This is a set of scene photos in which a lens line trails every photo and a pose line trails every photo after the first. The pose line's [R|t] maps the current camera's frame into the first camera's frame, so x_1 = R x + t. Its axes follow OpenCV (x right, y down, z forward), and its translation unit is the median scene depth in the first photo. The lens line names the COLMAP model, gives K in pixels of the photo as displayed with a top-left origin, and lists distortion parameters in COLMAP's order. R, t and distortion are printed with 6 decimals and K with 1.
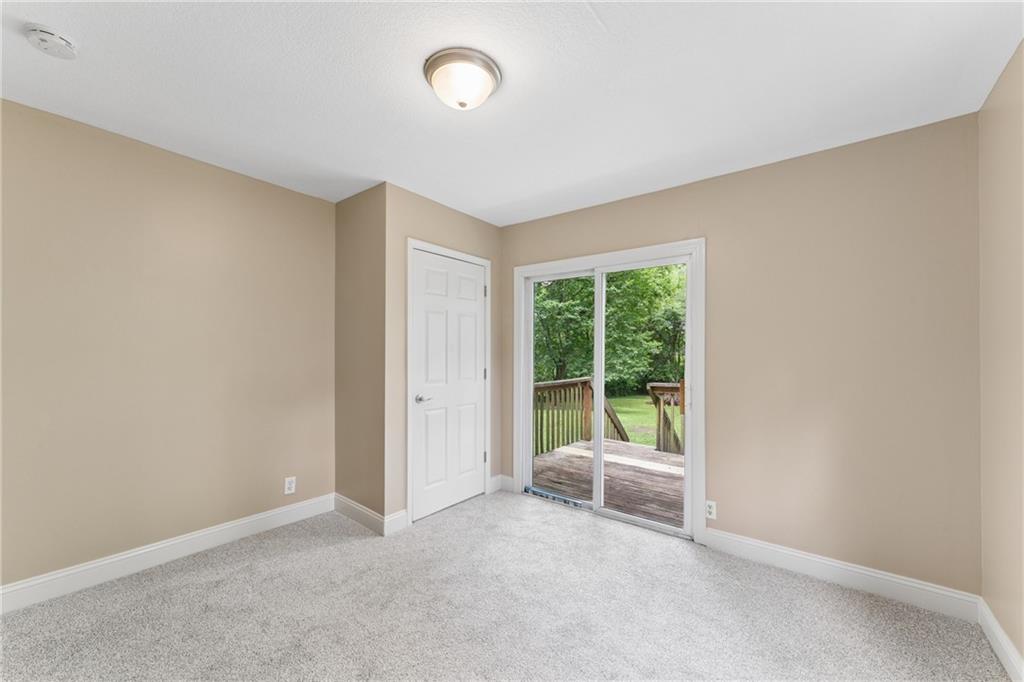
lens RADIAL K [[413.7, 0, 518.9], [0, 413.7, 343.7], [0, 0, 1]] dist [-0.004138, 0.000801]
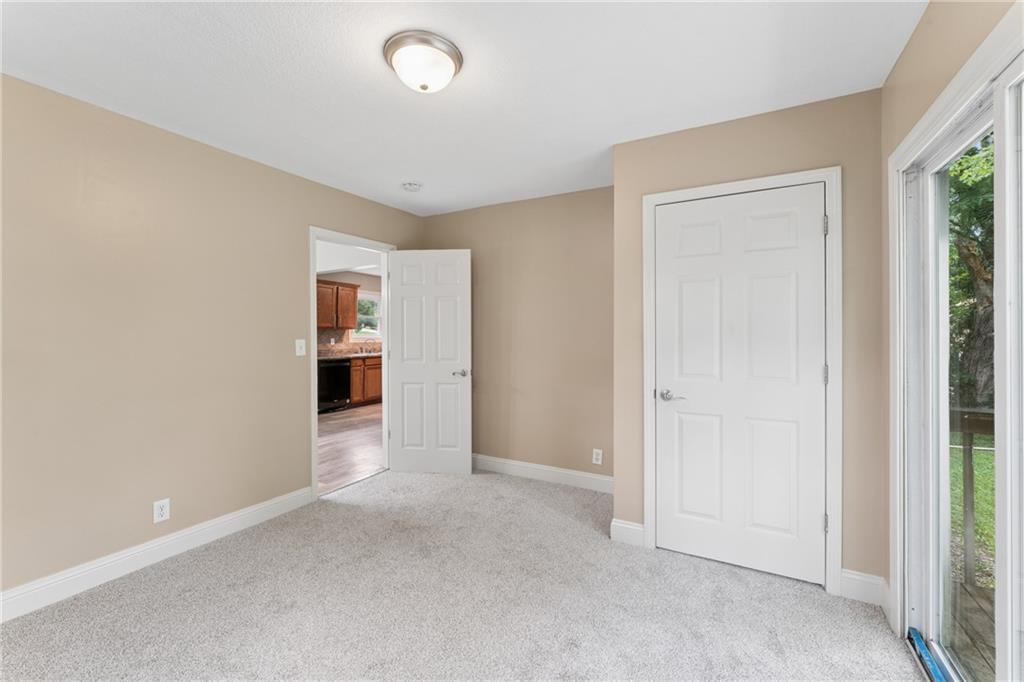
lens RADIAL K [[413.7, 0, 519.8], [0, 413.7, 339.2], [0, 0, 1]] dist [-0.004138, 0.000801]
pose [[0.139192, 0.000210, -0.990265, 0.487232], [0.013709, 0.999904, 0.002139, 0.021564], [0.990171, -0.013873, 0.139176, 0.614291]]
